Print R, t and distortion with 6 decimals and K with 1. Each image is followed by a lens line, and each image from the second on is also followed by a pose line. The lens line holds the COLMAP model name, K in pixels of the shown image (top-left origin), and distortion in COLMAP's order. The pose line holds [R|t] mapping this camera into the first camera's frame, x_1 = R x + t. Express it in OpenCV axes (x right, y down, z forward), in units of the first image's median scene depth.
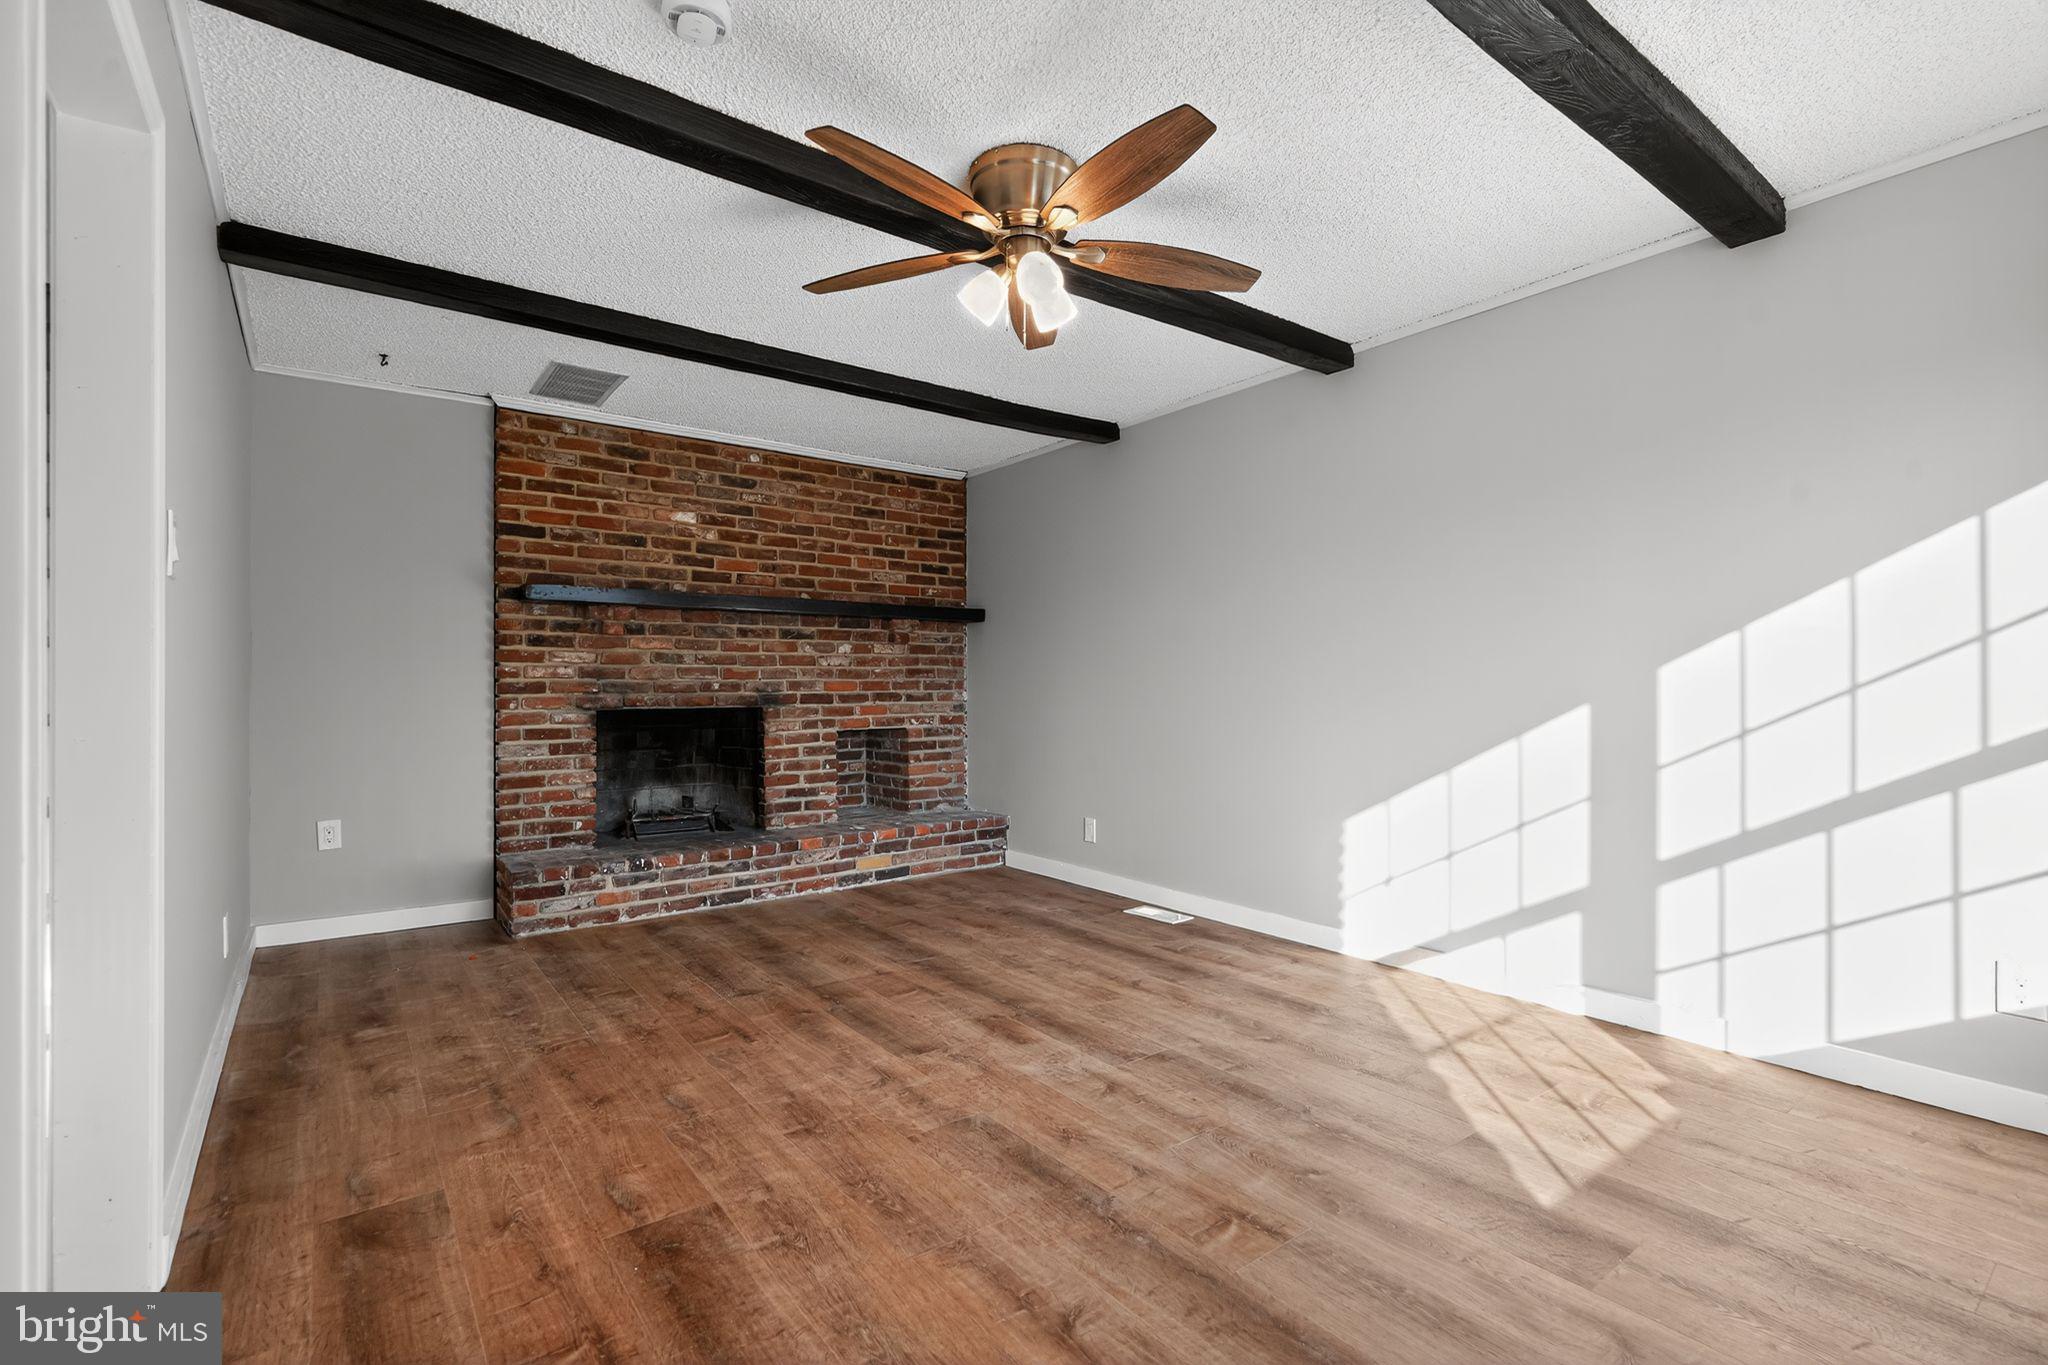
lens RADIAL K [[931.4, 0, 1023.2], [0, 931.4, 686.8], [0, 0, 1]] dist [0.000815, 0.000078]
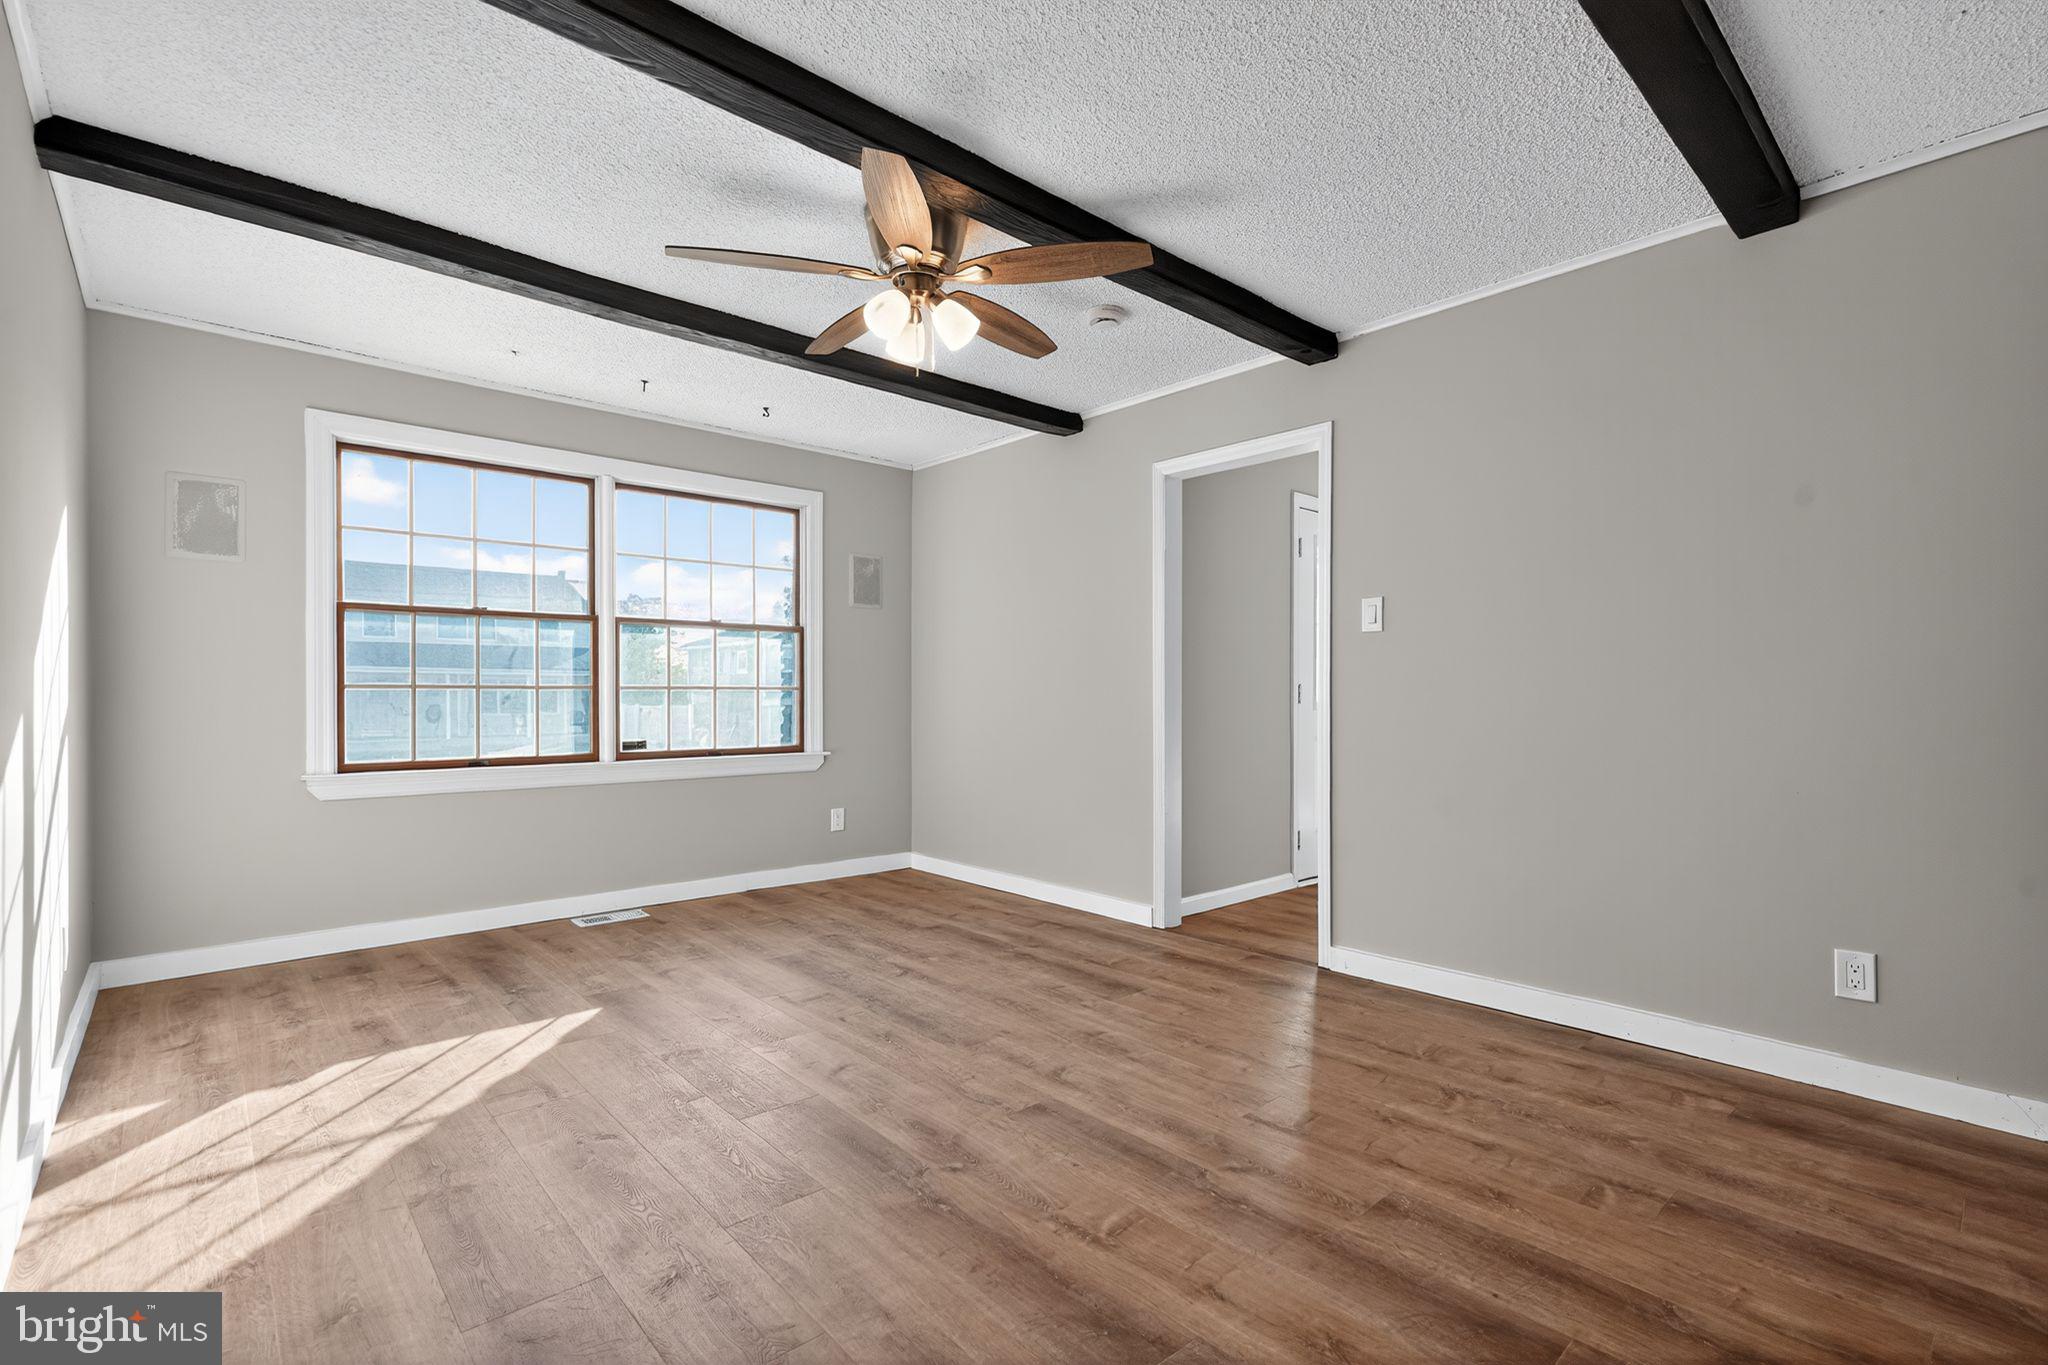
lens RADIAL K [[931.4, 0, 1024.7], [0, 931.4, 689.0], [0, 0, 1]] dist [0.000815, 0.000078]
pose [[-0.996054, 0.000784, -0.088744, -0.025422], [0.001362, 0.999978, -0.006451, 0.009685], [0.088737, -0.006547, -0.996034, 2.045954]]
